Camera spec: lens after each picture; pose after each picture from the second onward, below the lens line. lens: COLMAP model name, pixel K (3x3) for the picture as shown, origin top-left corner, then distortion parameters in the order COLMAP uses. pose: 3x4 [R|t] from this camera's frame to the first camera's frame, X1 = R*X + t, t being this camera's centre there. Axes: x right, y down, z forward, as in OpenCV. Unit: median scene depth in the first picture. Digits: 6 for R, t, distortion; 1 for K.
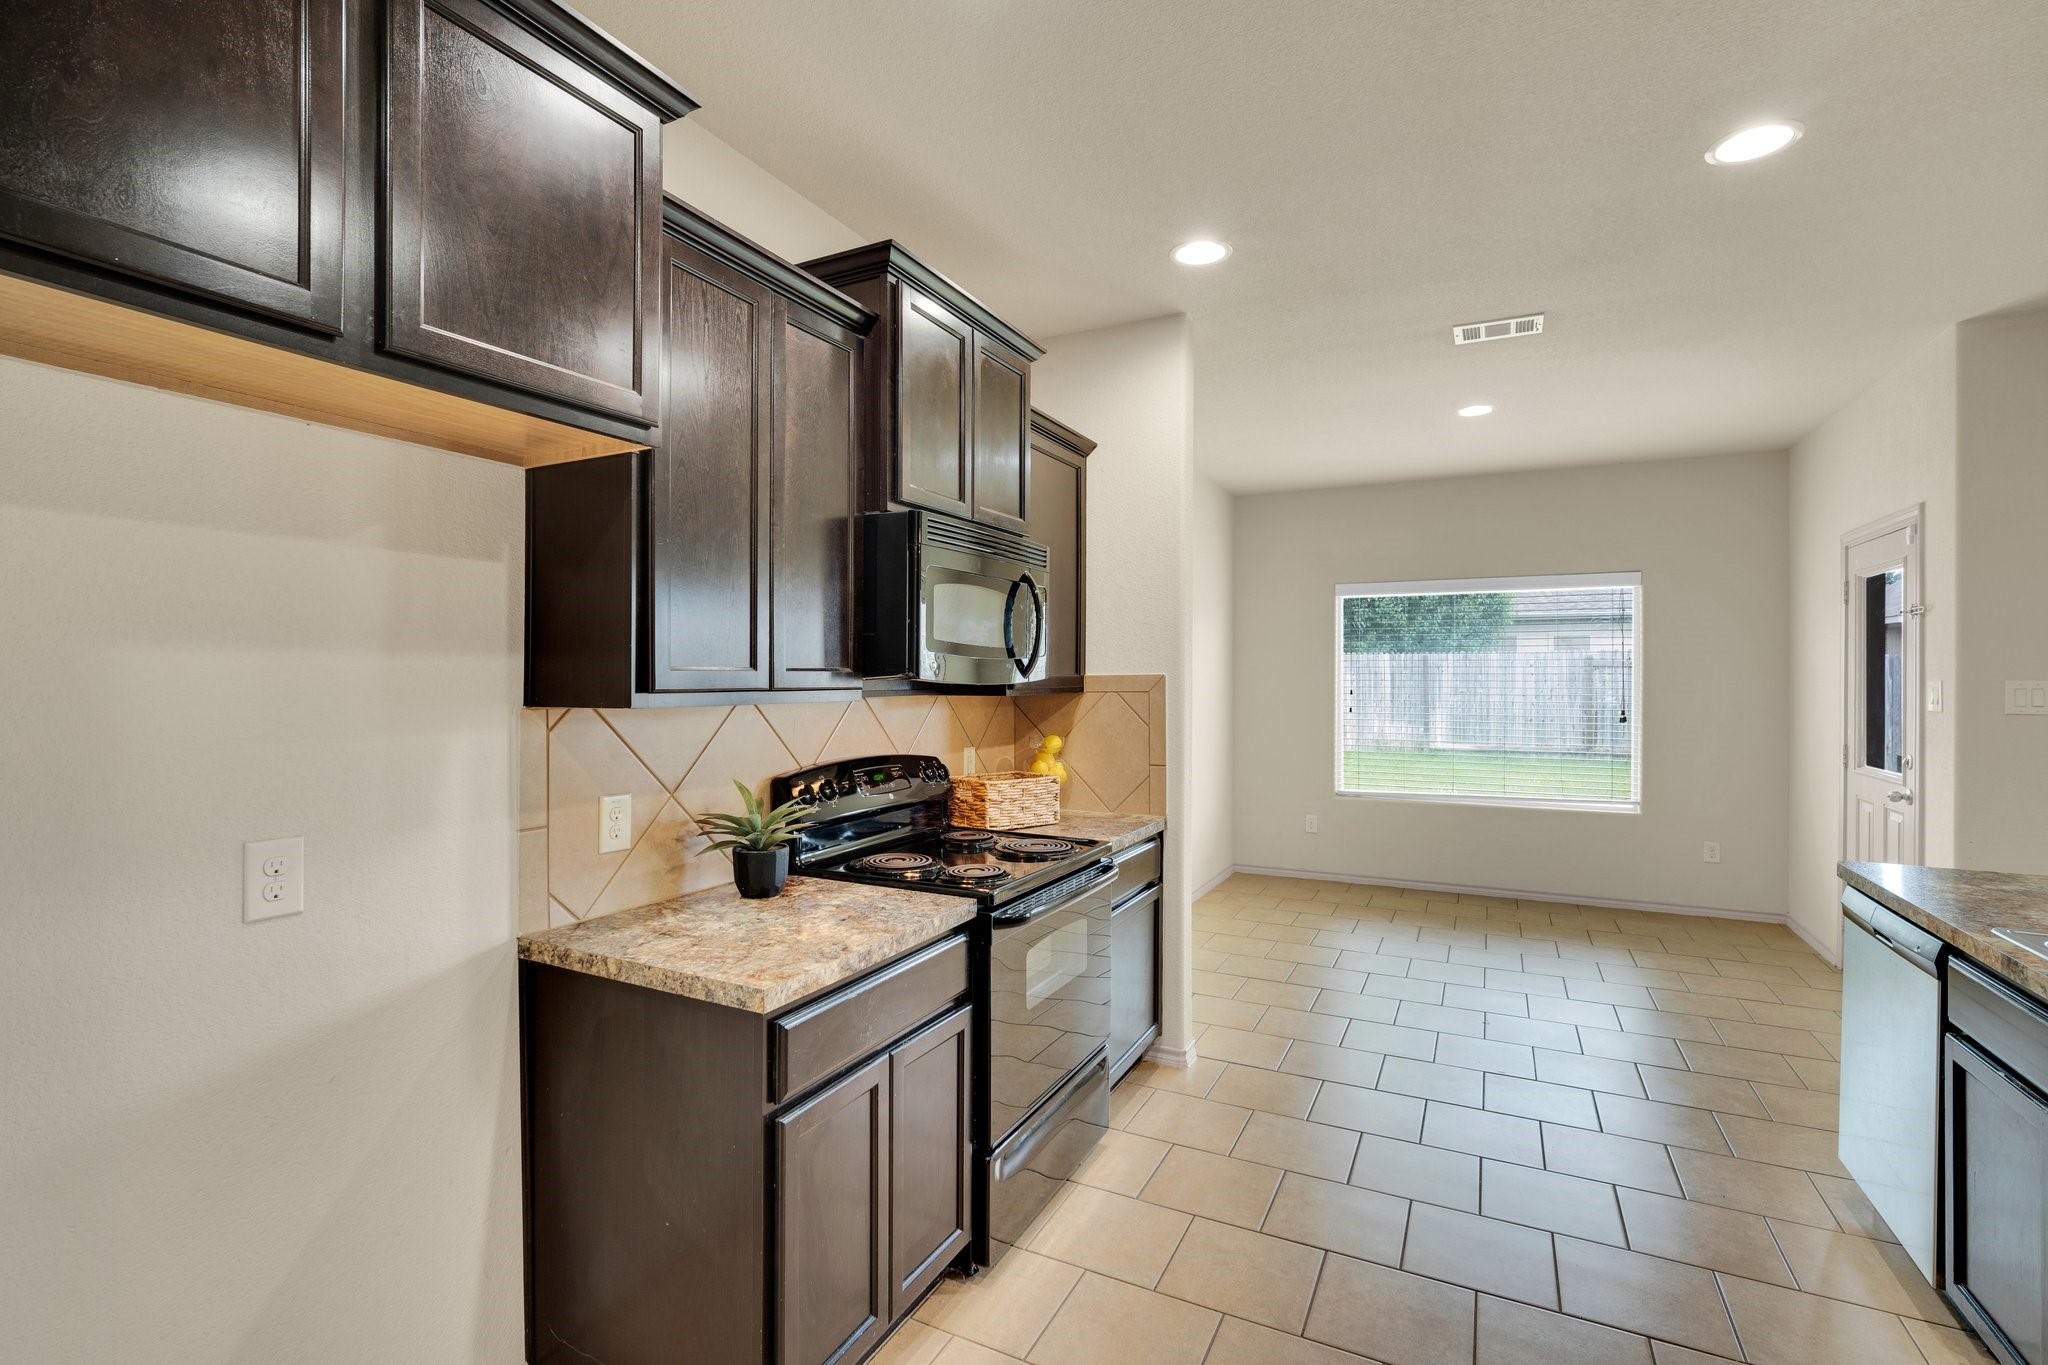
lens RADIAL K [[929.2, 0, 1023.8], [0, 929.2, 674.1], [0, 0, 1]] dist [-0.000963, 0.000215]
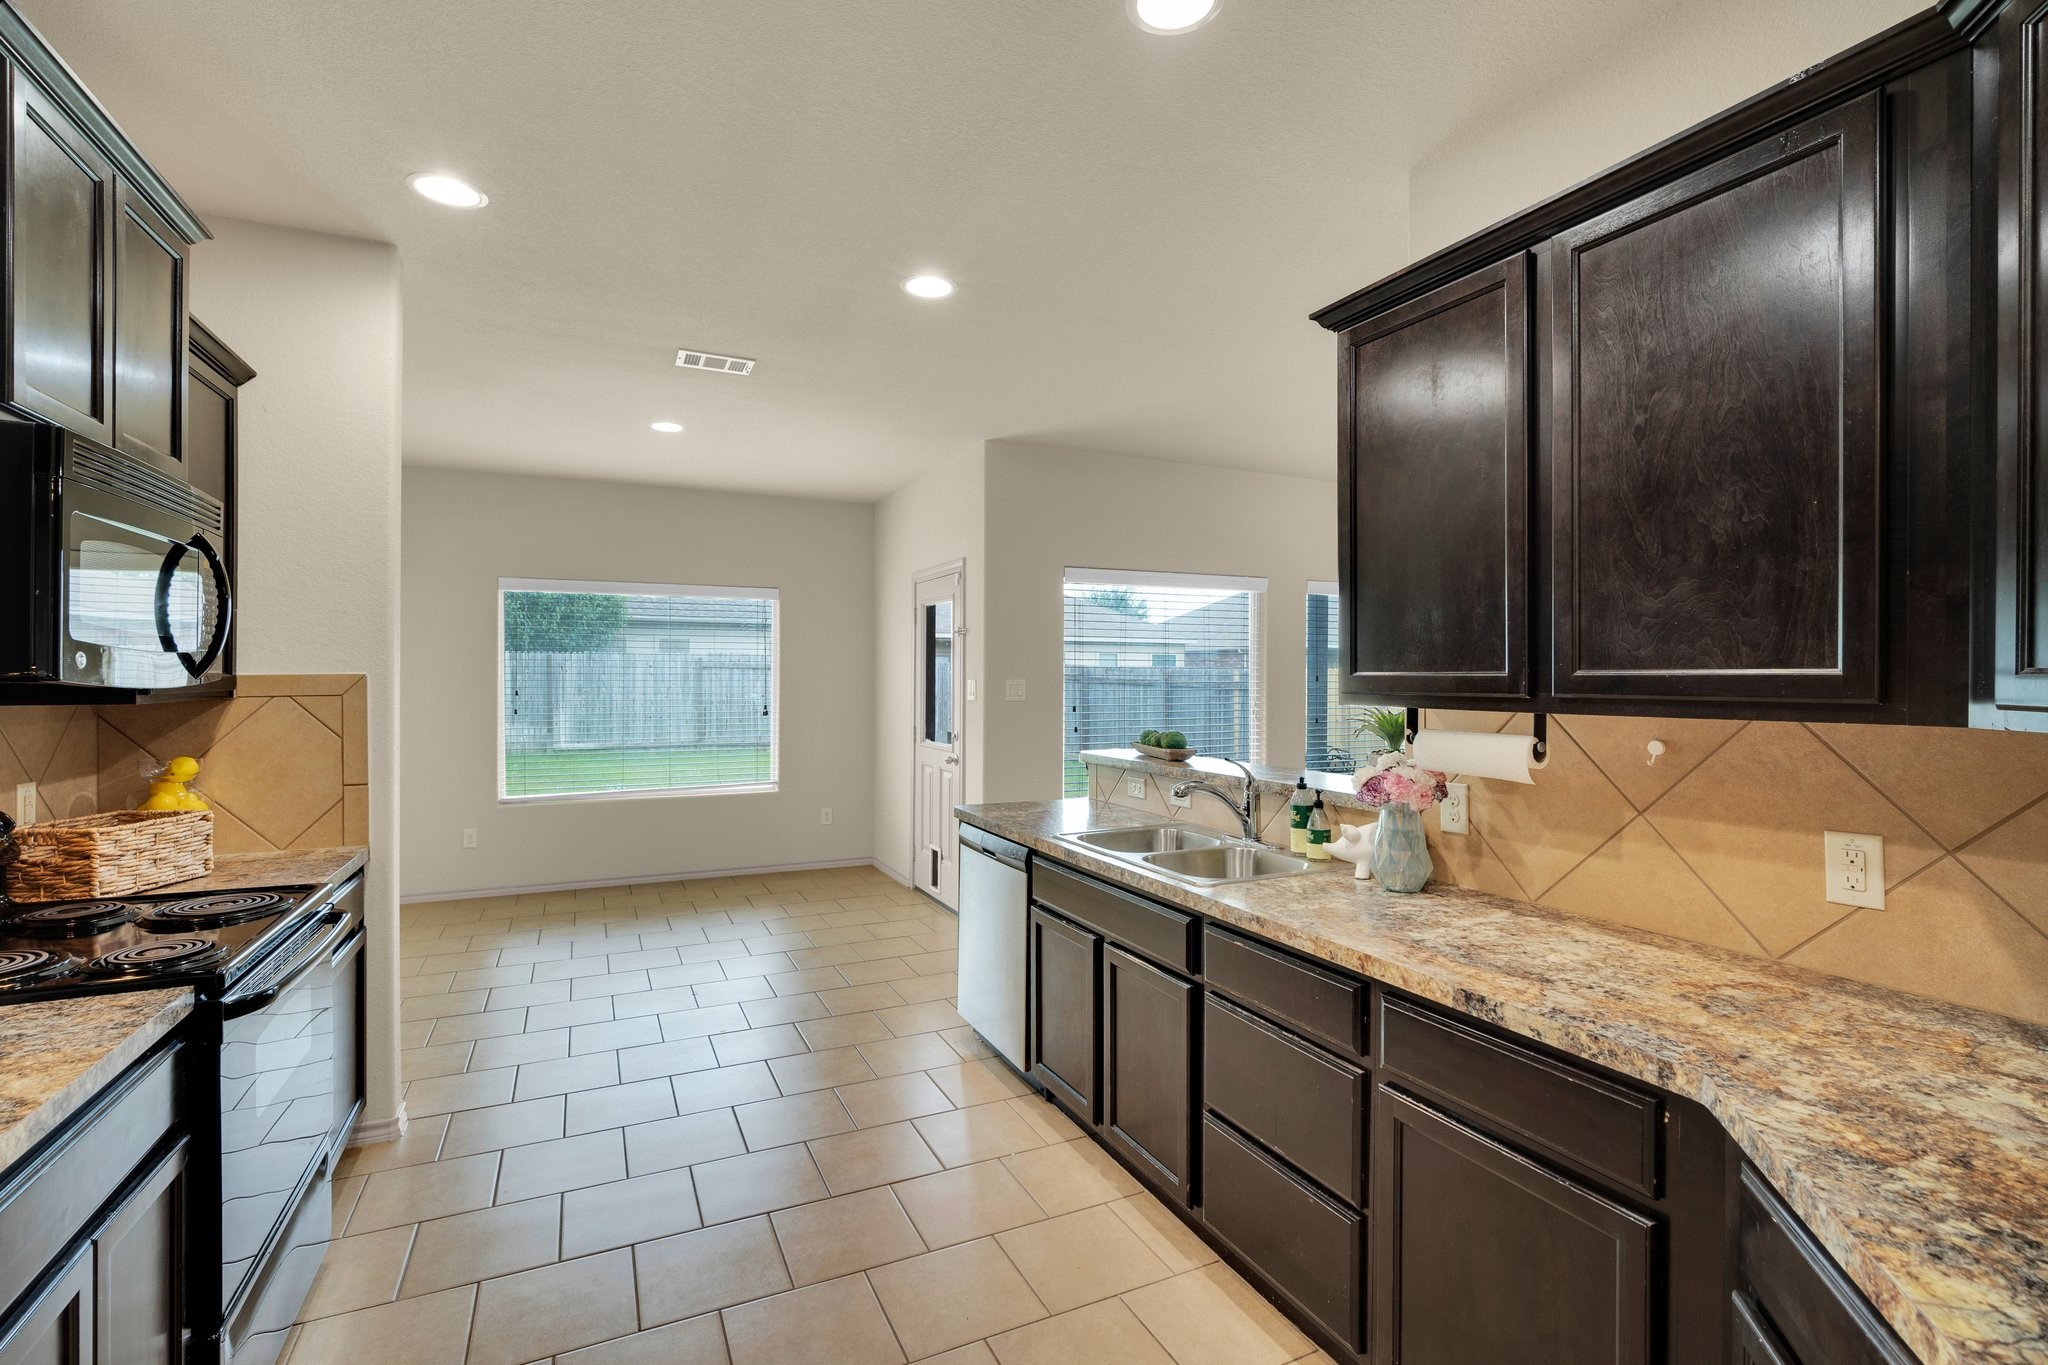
lens RADIAL K [[926.7, 0, 1022.0], [0, 926.7, 677.9], [0, 0, 1]] dist [-0.001647, 0.001144]
pose [[0.615956, -0.000967, 0.787780, -0.134246], [-0.002556, 0.999992, 0.003227, -0.000346], [-0.787777, -0.004001, 0.615948, 0.031936]]
